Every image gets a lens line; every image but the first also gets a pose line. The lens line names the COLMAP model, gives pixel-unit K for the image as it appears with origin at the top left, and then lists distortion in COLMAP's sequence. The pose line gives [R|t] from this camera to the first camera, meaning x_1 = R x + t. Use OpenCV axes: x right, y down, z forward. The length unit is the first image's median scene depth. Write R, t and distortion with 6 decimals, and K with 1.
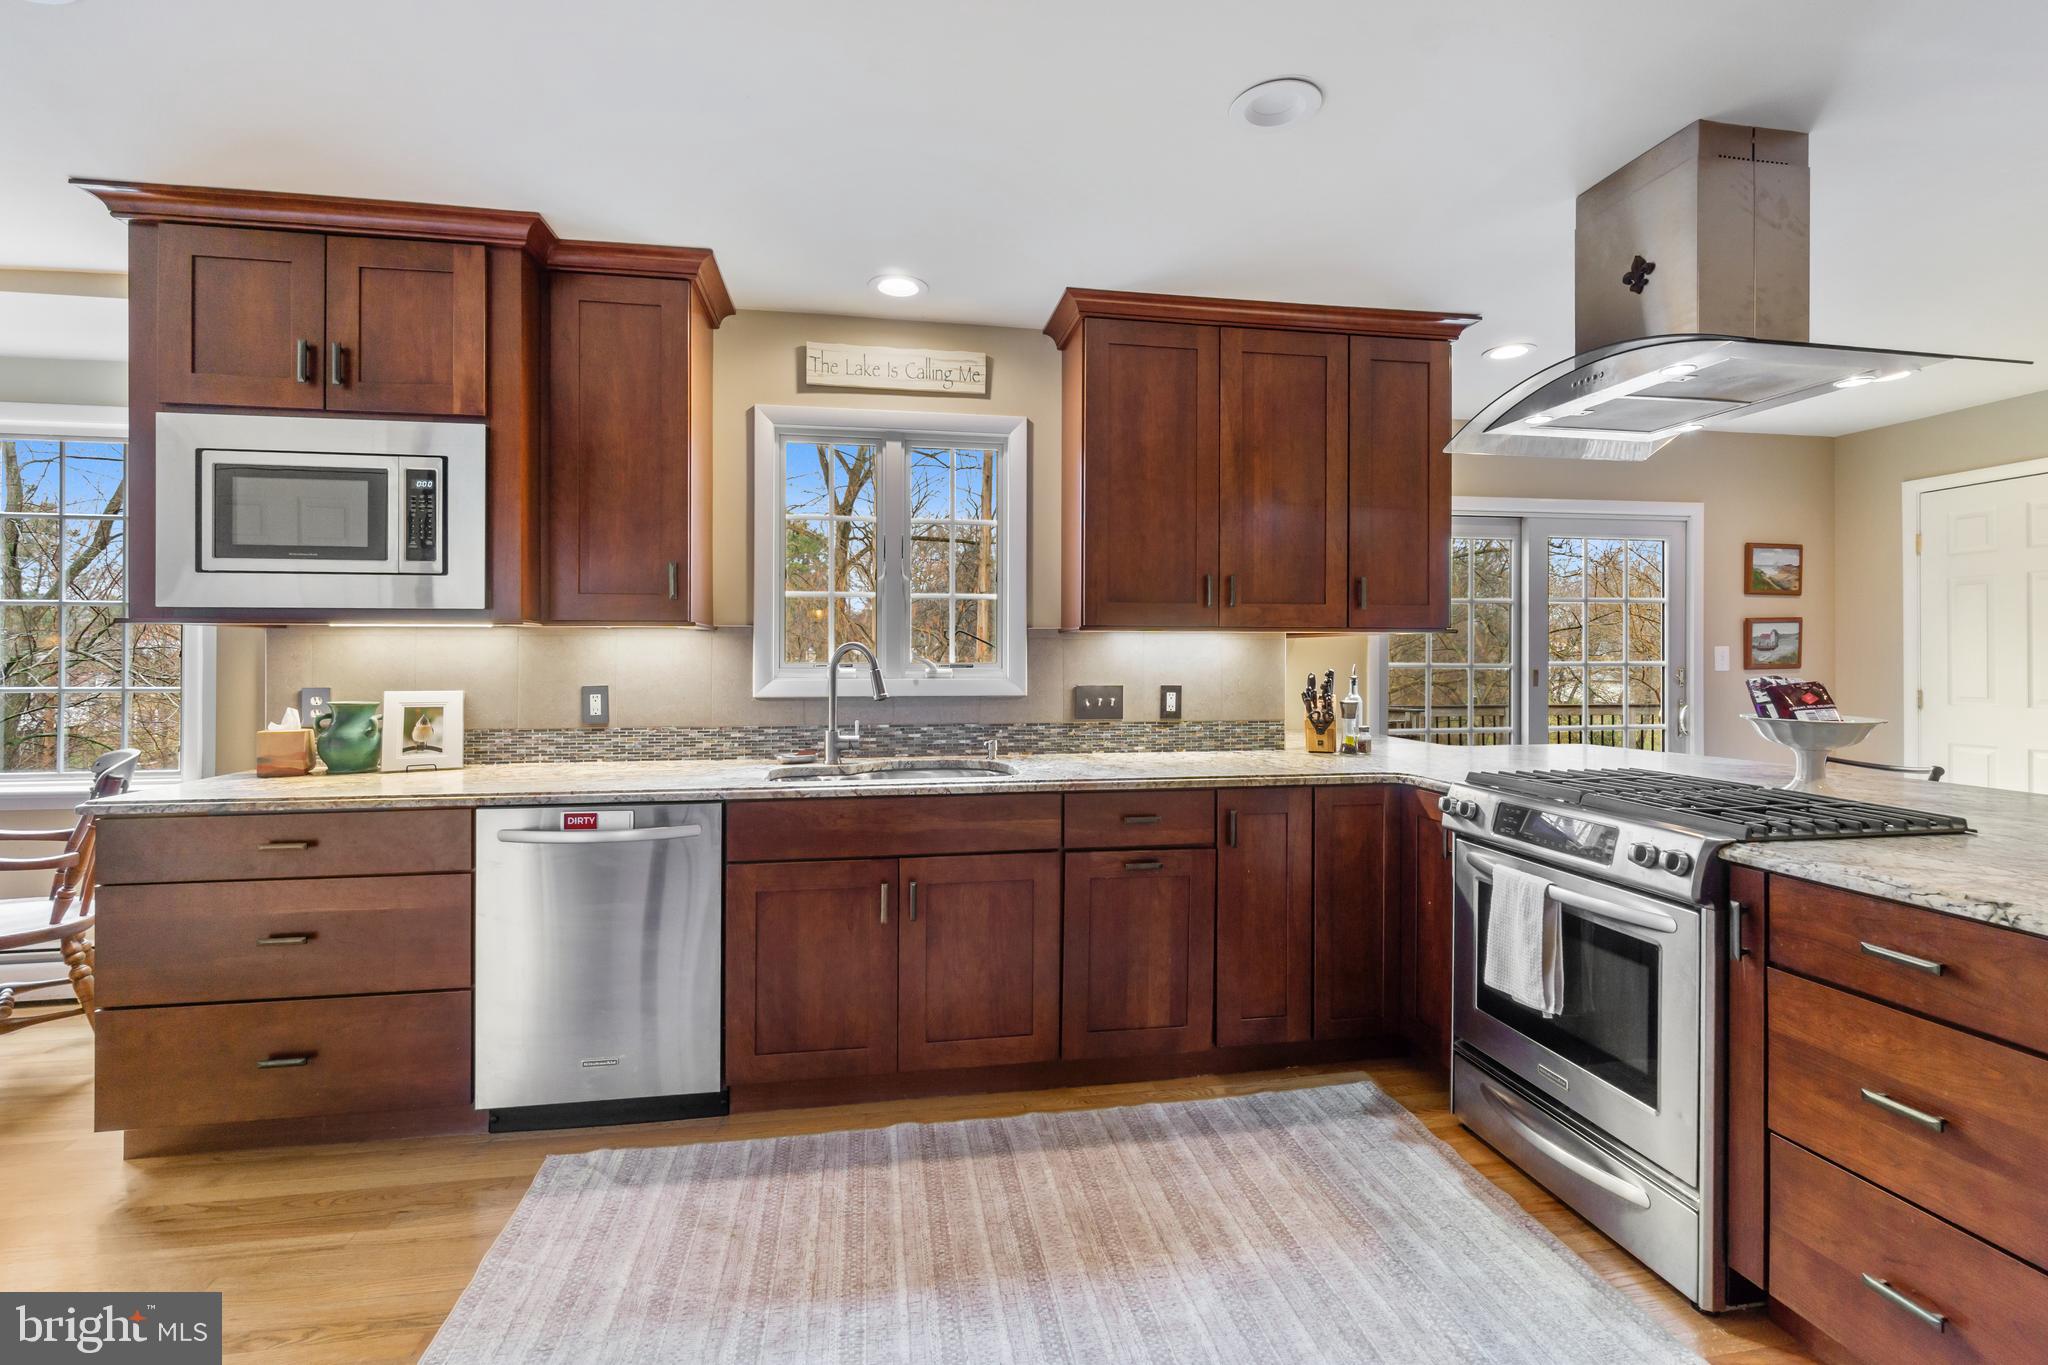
lens RADIAL K [[890.0, 0, 1017.8], [0, 890.0, 647.2], [0, 0, 1]] dist [-0.001577, 0.000626]
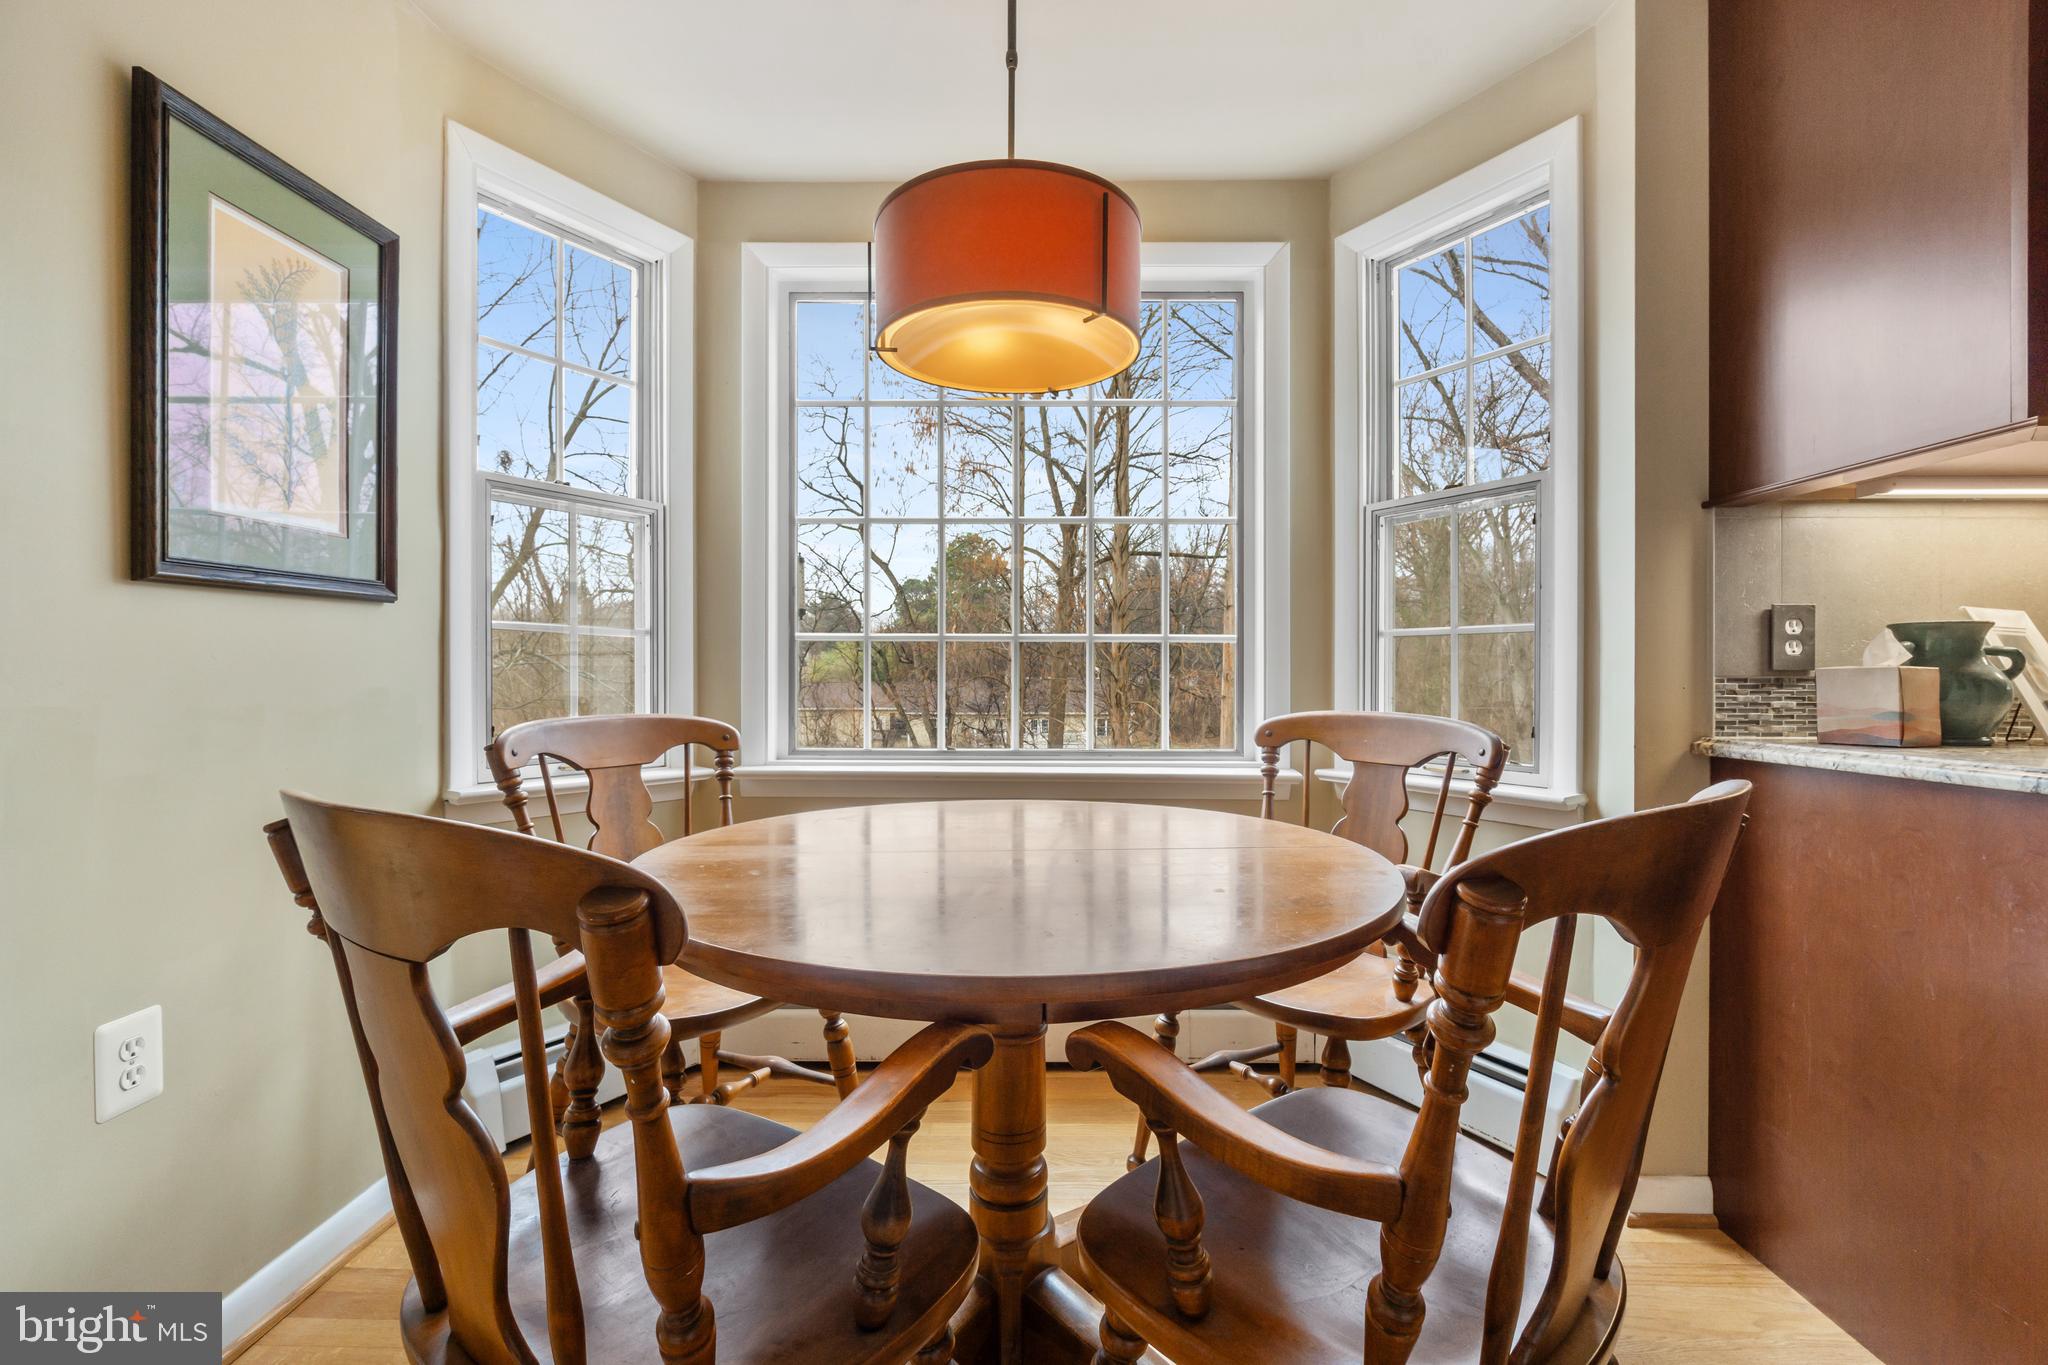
lens RADIAL K [[890.0, 0, 1021.9], [0, 890.0, 678.7], [0, 0, 1]] dist [-0.001577, 0.000626]
pose [[0.984904, 0.005889, -0.173002, -1.503792], [-0.003778, 0.999914, 0.012526, 0.112714], [0.173061, -0.011683, 0.984842, 0.404031]]
